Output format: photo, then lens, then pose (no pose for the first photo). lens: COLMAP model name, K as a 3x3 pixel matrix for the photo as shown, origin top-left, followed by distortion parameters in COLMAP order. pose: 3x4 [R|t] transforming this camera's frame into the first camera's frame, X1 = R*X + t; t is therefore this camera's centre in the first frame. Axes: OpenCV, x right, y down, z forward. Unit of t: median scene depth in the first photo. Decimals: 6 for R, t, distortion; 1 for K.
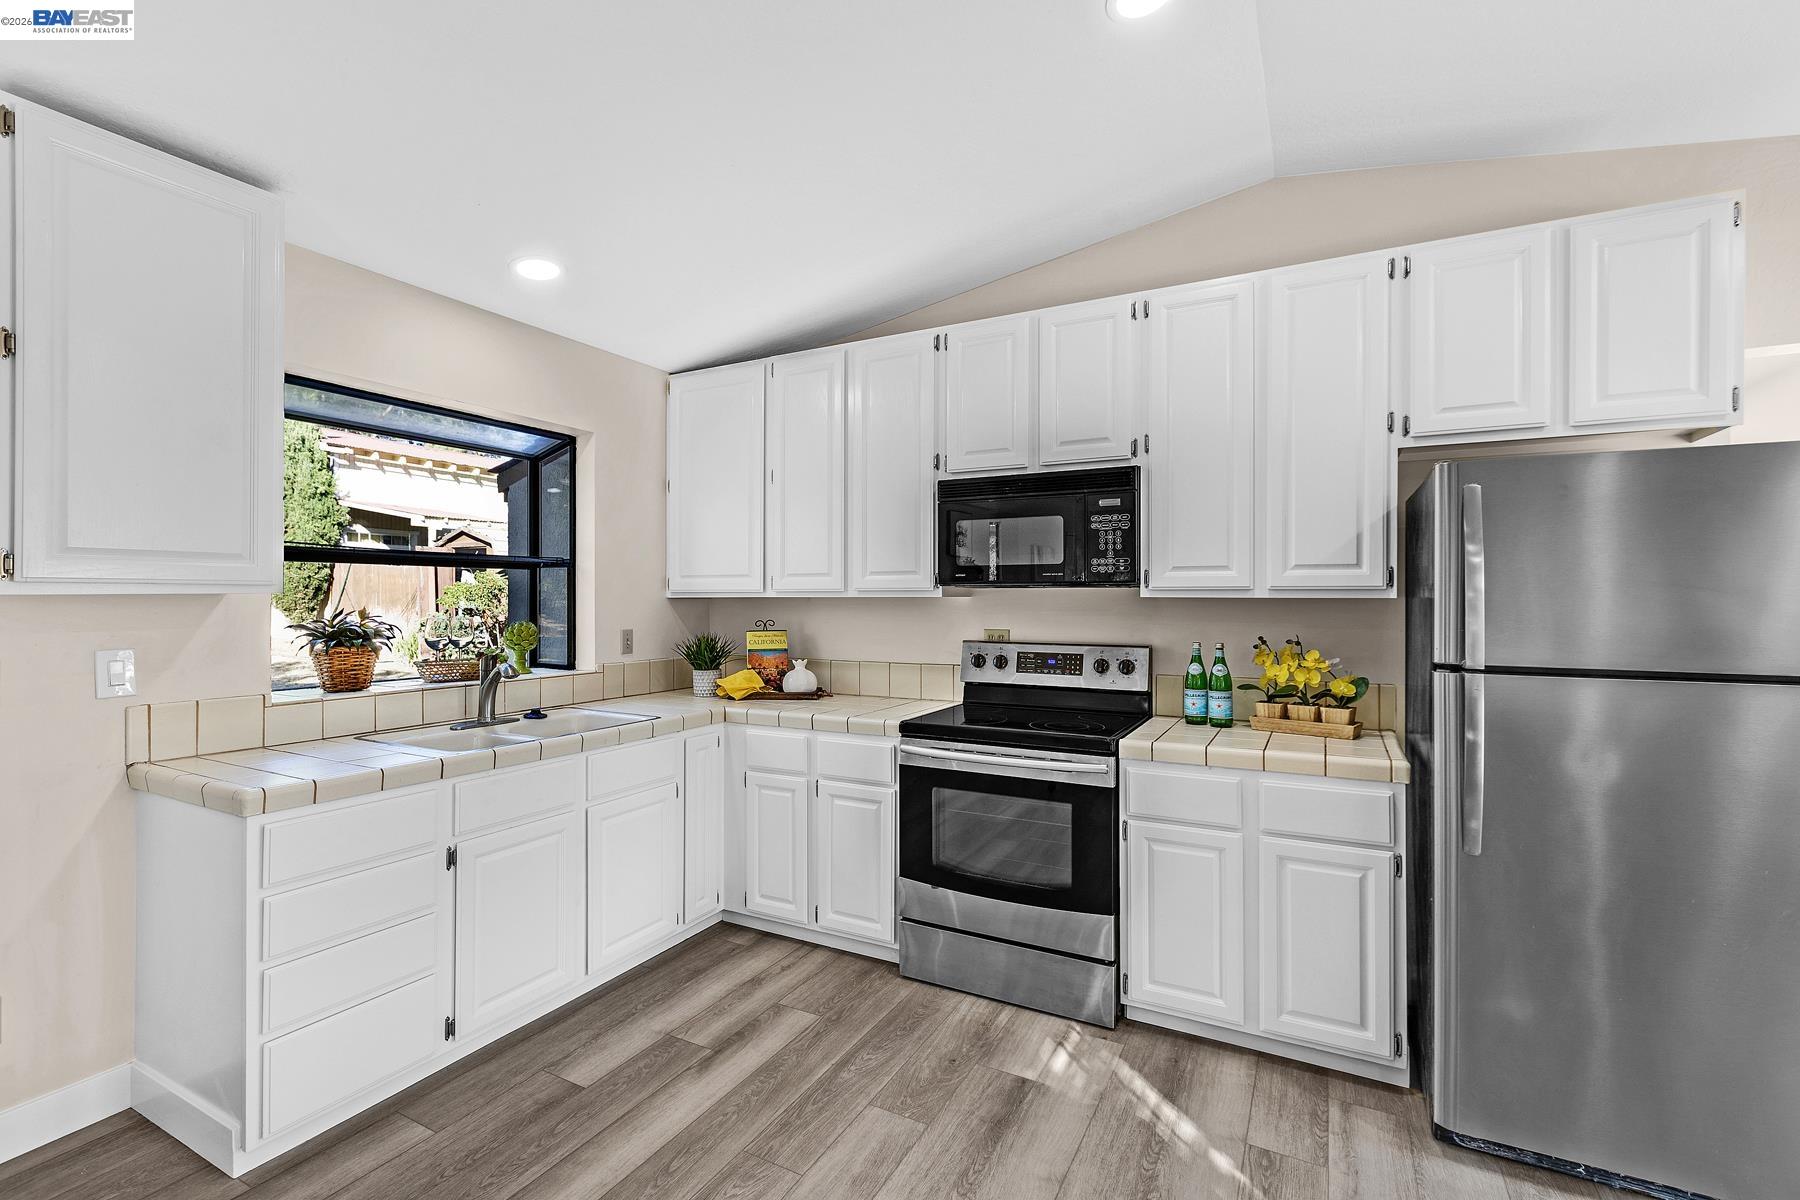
lens RADIAL K [[802.7, 0, 900.0], [0, 802.7, 600.0], [0, 0, 1]] dist [-0.000226, -0.000062]
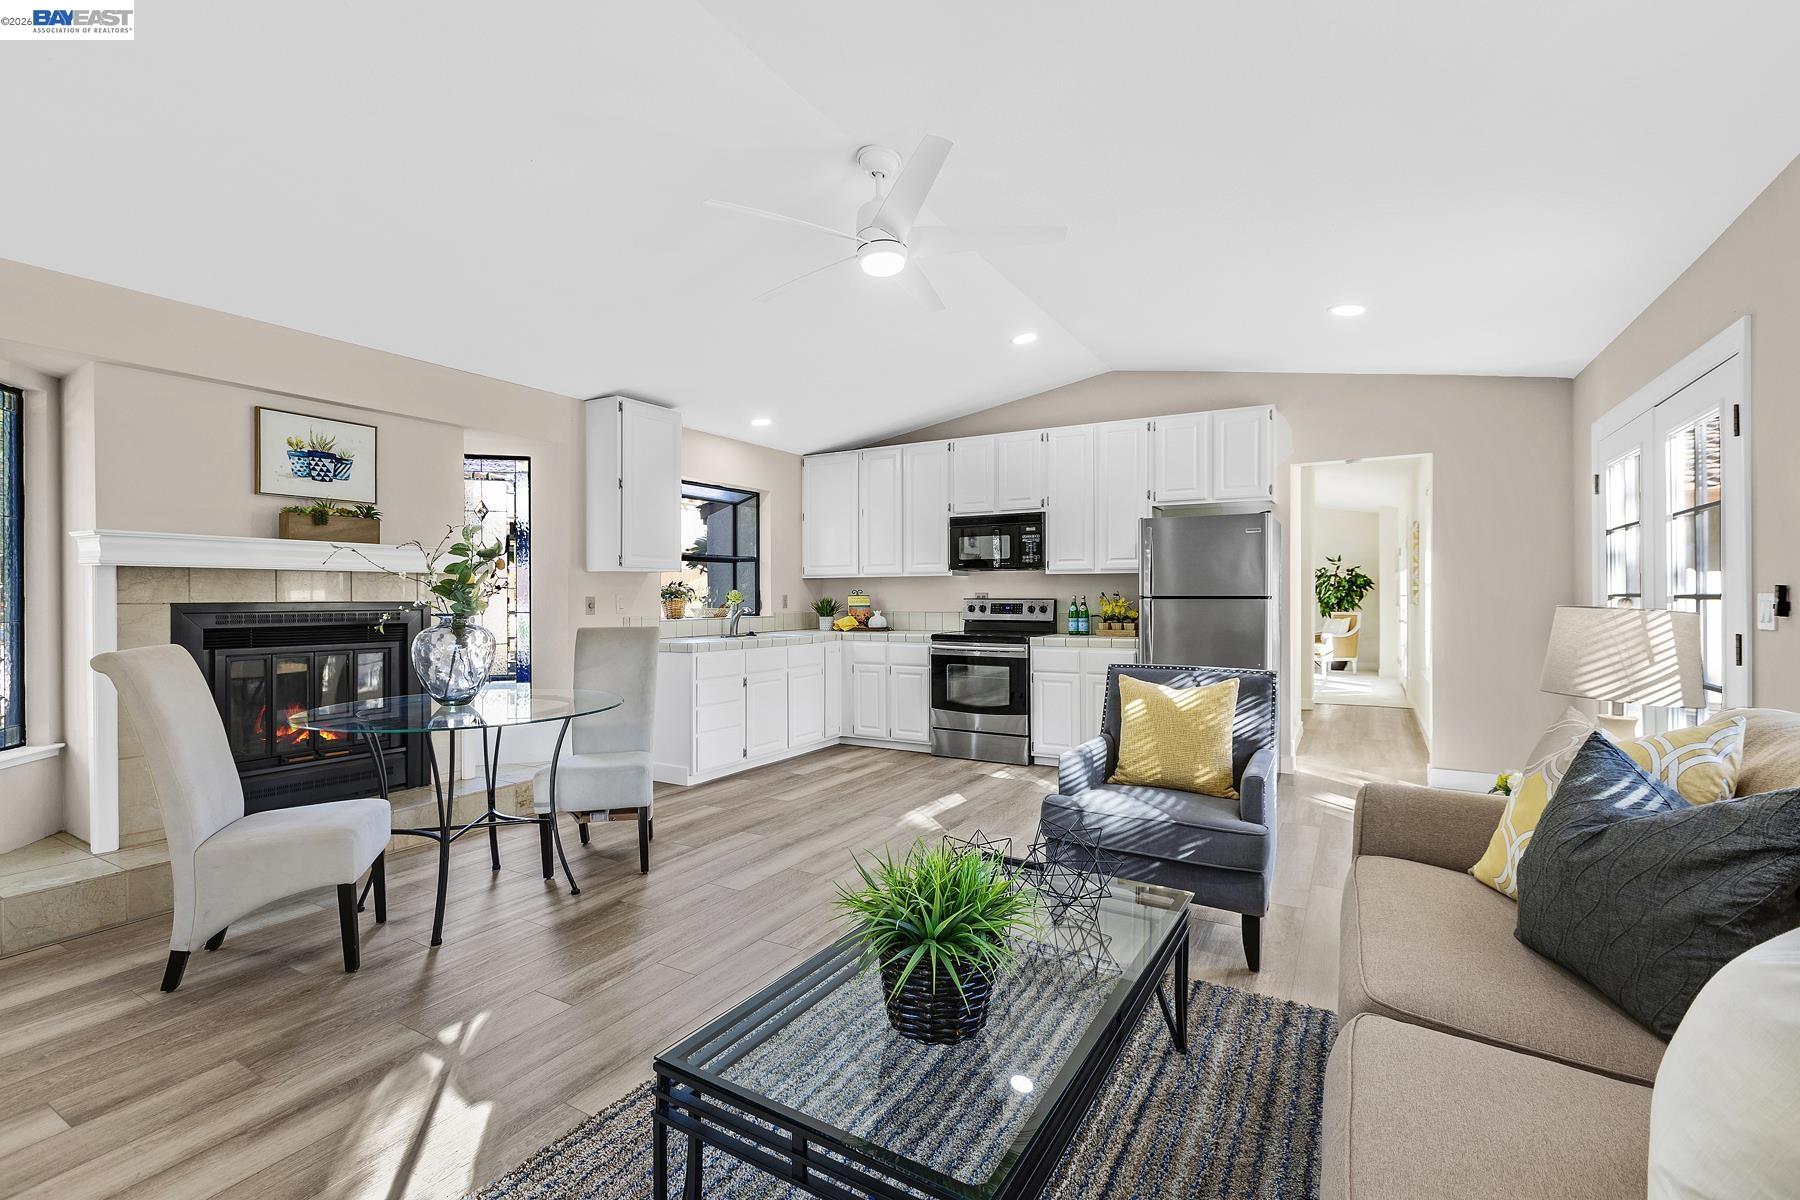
lens RADIAL K [[802.7, 0, 900.0], [0, 802.7, 600.0], [0, 0, 1]] dist [-0.000226, -0.000062]
pose [[0.999353, -0.004244, -0.035725, -0.006251], [0.004451, 0.999974, 0.005730, 0.046436], [0.035699, -0.005886, 0.999345, -1.022666]]
